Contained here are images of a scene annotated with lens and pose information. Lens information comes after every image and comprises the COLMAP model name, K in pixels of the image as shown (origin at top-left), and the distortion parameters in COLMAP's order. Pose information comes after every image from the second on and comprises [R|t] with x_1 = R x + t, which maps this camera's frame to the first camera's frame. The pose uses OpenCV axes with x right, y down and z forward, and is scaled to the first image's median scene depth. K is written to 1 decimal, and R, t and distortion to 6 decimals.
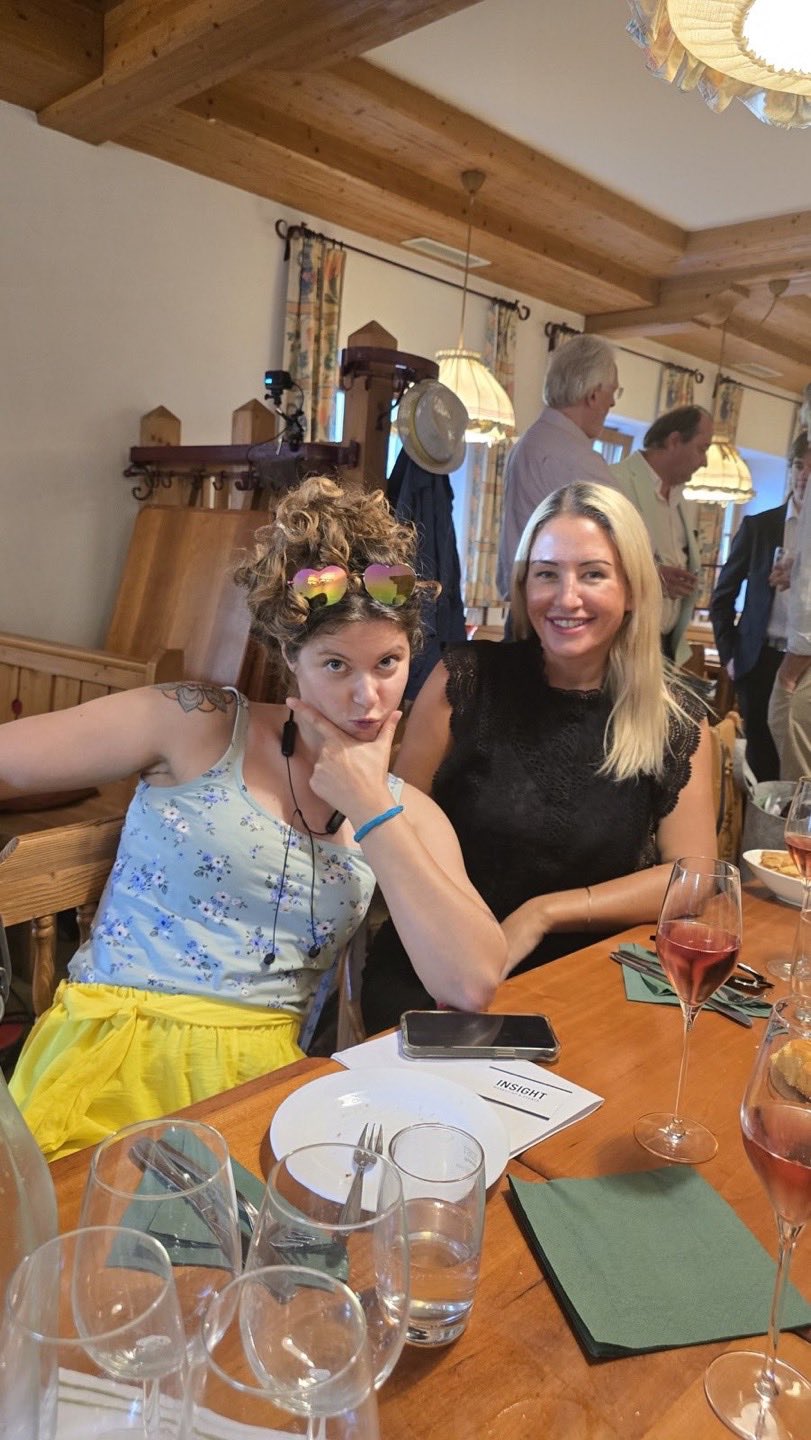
lens RADIAL K [[970.2, 0, 407.5], [0, 970.2, 715.6], [0, 0, 1]] dist [0.034743, -0.014382]
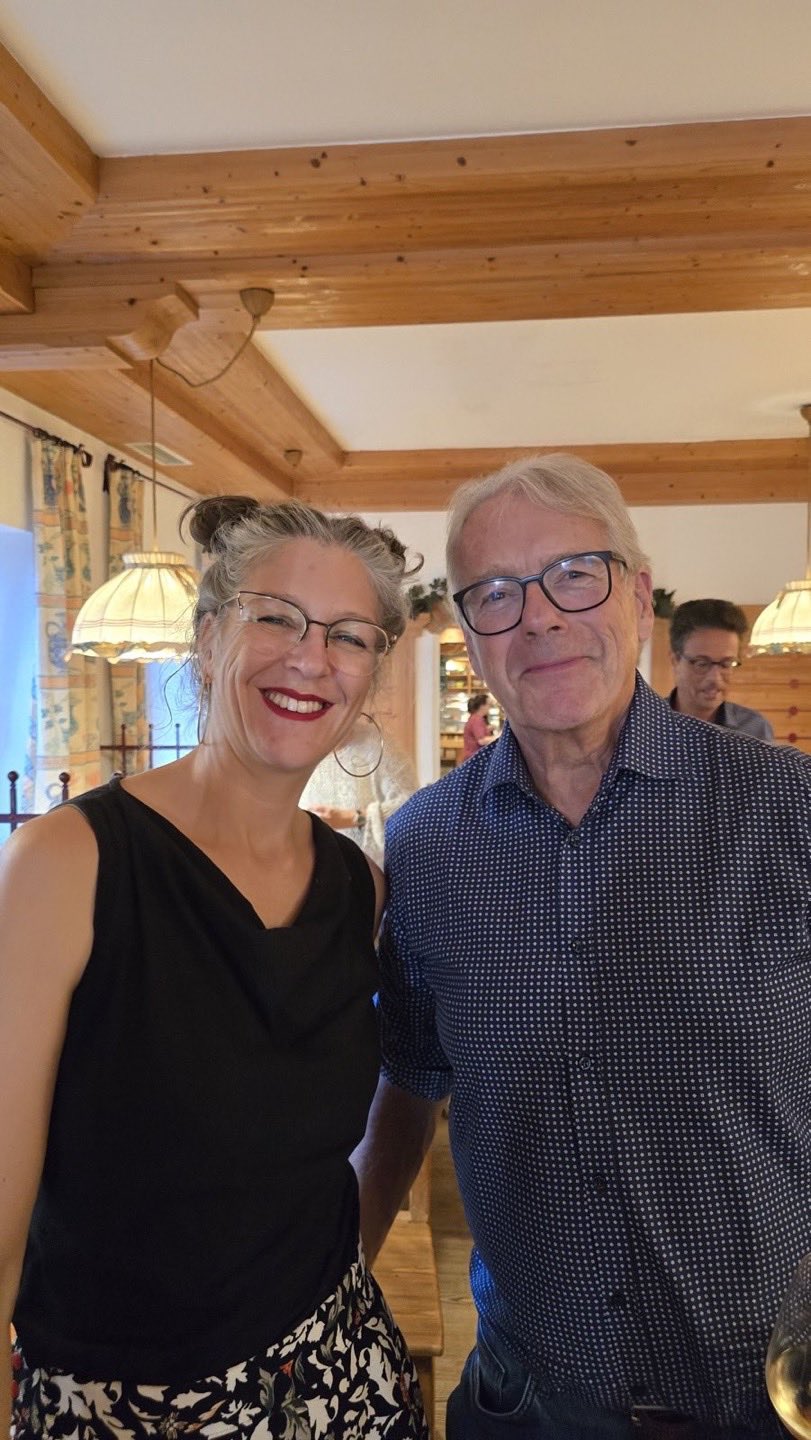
lens RADIAL K [[970.2, 0, 401.3], [0, 970.2, 718.6], [0, 0, 1]] dist [0.034743, -0.014382]
pose [[0.768589, -0.111784, 0.629901, 0.045195], [0.172729, 0.984308, -0.036081, -0.129941], [-0.615983, 0.136534, 0.775837, 0.430846]]
